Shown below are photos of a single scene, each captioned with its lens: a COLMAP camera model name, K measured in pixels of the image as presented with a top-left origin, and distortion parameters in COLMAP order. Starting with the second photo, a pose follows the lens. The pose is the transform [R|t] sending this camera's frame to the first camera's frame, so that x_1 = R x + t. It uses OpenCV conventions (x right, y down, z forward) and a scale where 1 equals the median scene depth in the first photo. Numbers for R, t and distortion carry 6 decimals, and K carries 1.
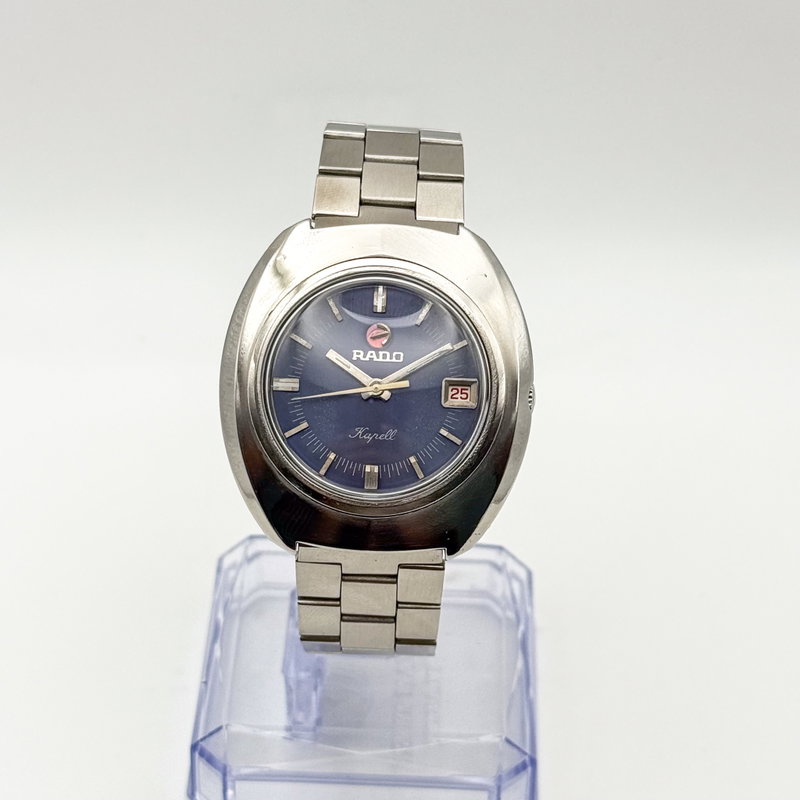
lens RADIAL K [[2101.9, 0, 399.4], [0, 2101.9, 401.8], [0, 0, 1]] dist [0.112026, 0.000000]
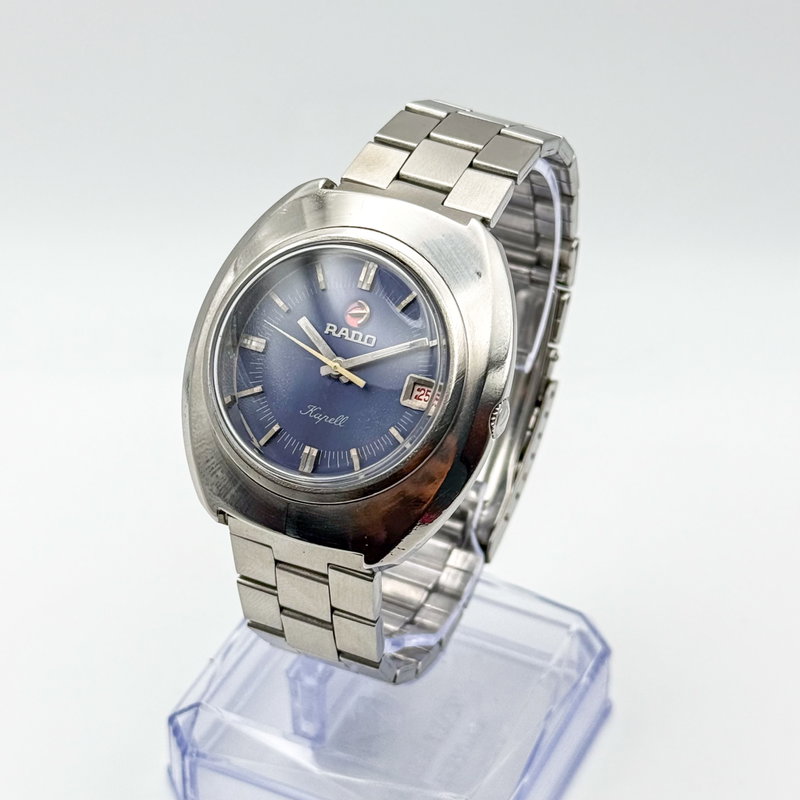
lens RADIAL K [[2101.9, 0, 401.9], [0, 2101.9, 401.6], [0, 0, 1]] dist [0.112026, 0.000000]
pose [[0.921626, 0.227272, -0.314567, 0.299307], [-0.242083, 0.970220, -0.008284, 0.008541], [0.303317, 0.083786, 0.949199, 0.130921]]
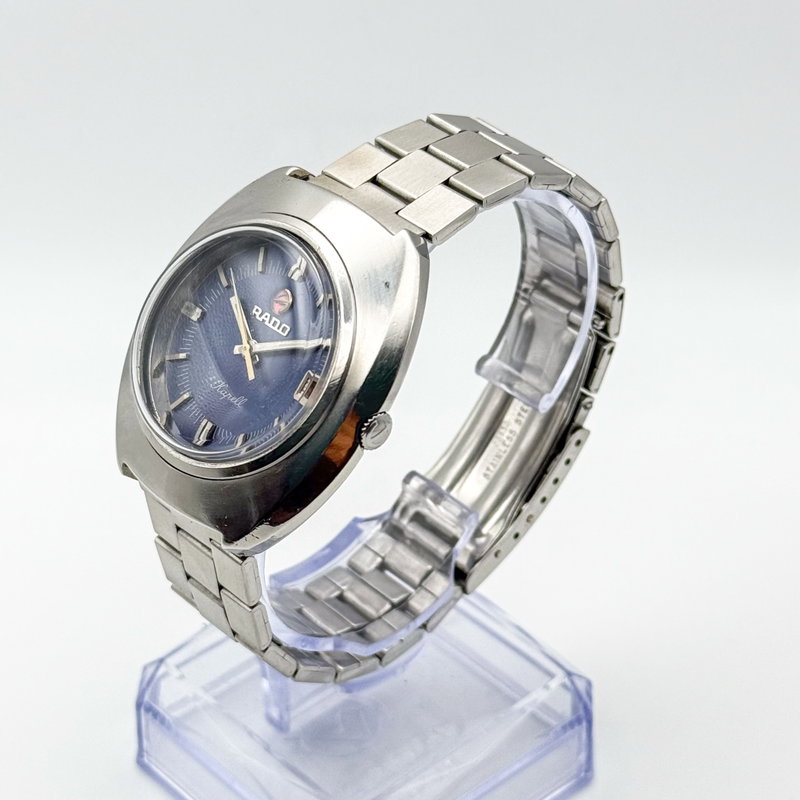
lens RADIAL K [[2101.9, 0, 399.5], [0, 2101.9, 396.5], [0, 0, 1]] dist [0.112026, 0.000000]
pose [[0.718488, 0.395489, -0.572157, 0.562421], [-0.435843, 0.897076, 0.072770, -0.082245], [0.542048, 0.197087, 0.816909, 0.269247]]
